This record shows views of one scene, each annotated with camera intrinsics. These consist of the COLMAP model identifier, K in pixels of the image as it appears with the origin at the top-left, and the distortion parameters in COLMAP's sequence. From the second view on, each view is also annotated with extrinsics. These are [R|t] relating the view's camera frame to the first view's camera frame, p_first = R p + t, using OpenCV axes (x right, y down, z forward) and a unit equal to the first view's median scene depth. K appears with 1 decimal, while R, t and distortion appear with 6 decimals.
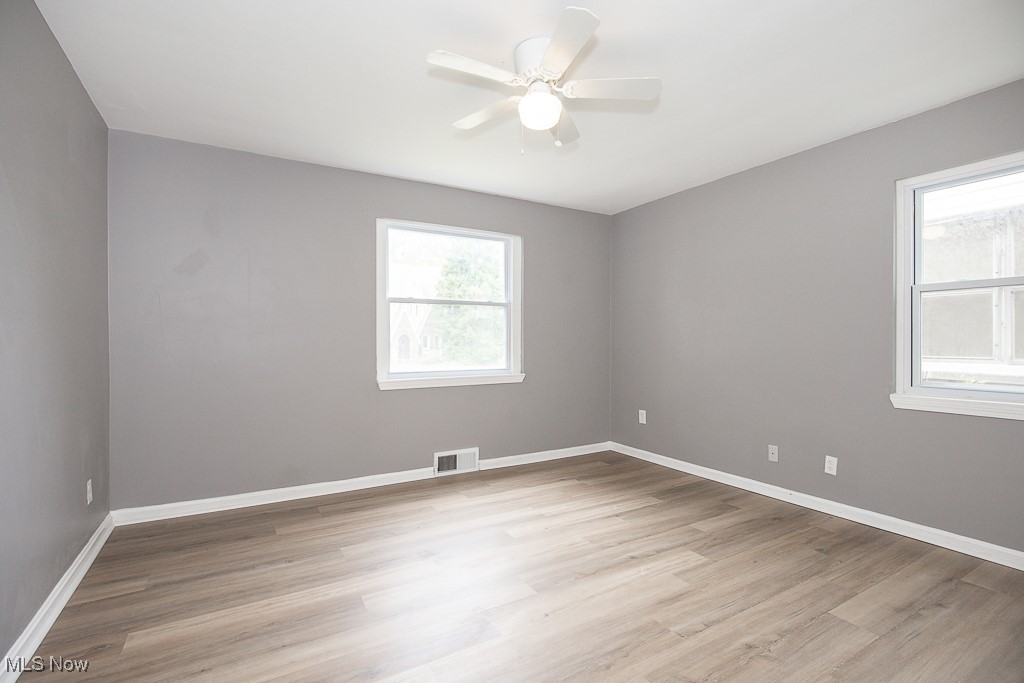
lens RADIAL K [[470.5, 0, 510.4], [0, 470.5, 346.9], [0, 0, 1]] dist [-0.012422, 0.003615]
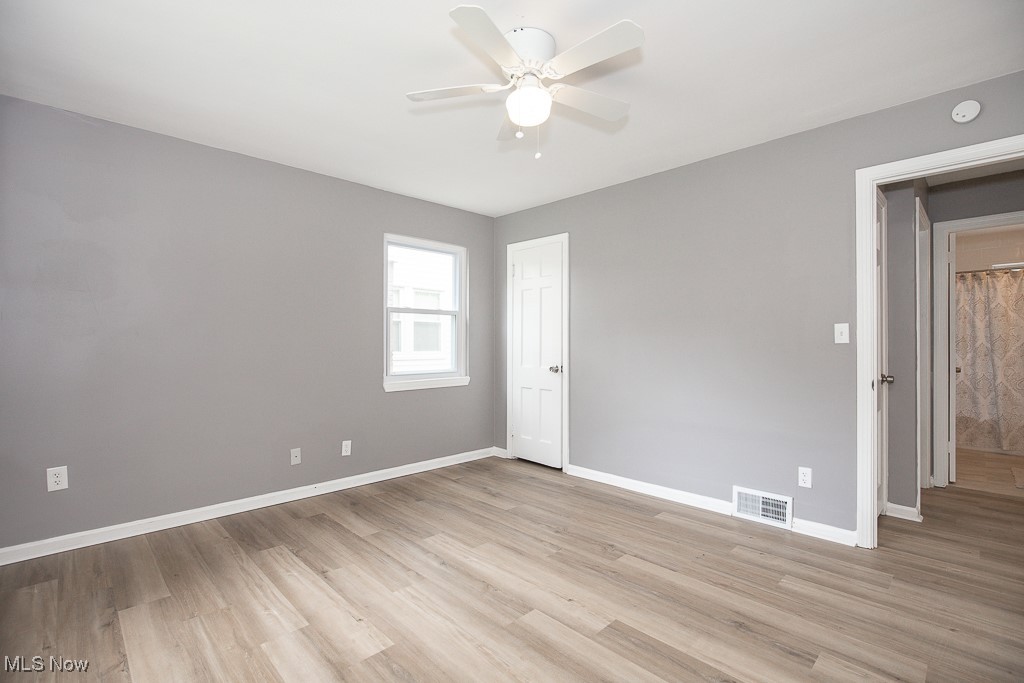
lens RADIAL K [[470.5, 0, 514.4], [0, 470.5, 343.7], [0, 0, 1]] dist [-0.012422, 0.003615]
pose [[-0.245682, -0.003613, 0.969344, -0.759954], [0.011773, 0.999908, 0.006710, -0.024087], [-0.969279, 0.013061, -0.245617, 1.118892]]
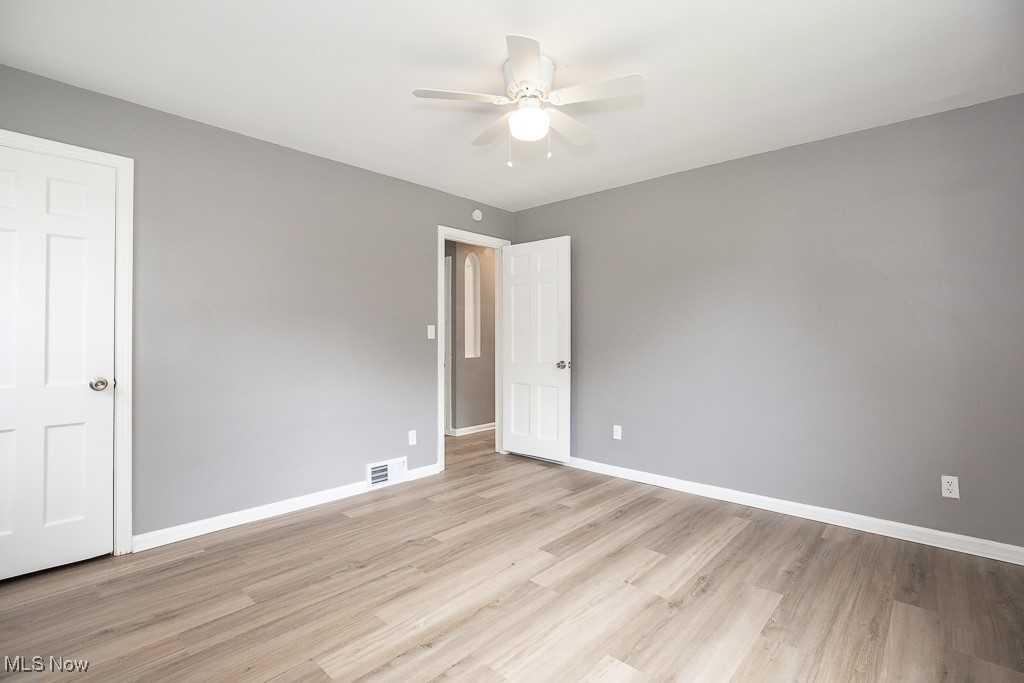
lens RADIAL K [[470.5, 0, 511.8], [0, 470.5, 335.8], [0, 0, 1]] dist [-0.012422, 0.003615]
pose [[-0.956345, -0.003711, -0.292216, 0.359611], [-0.005642, 0.999967, 0.005767, -0.031082], [0.292185, 0.007163, -0.956335, 1.762583]]
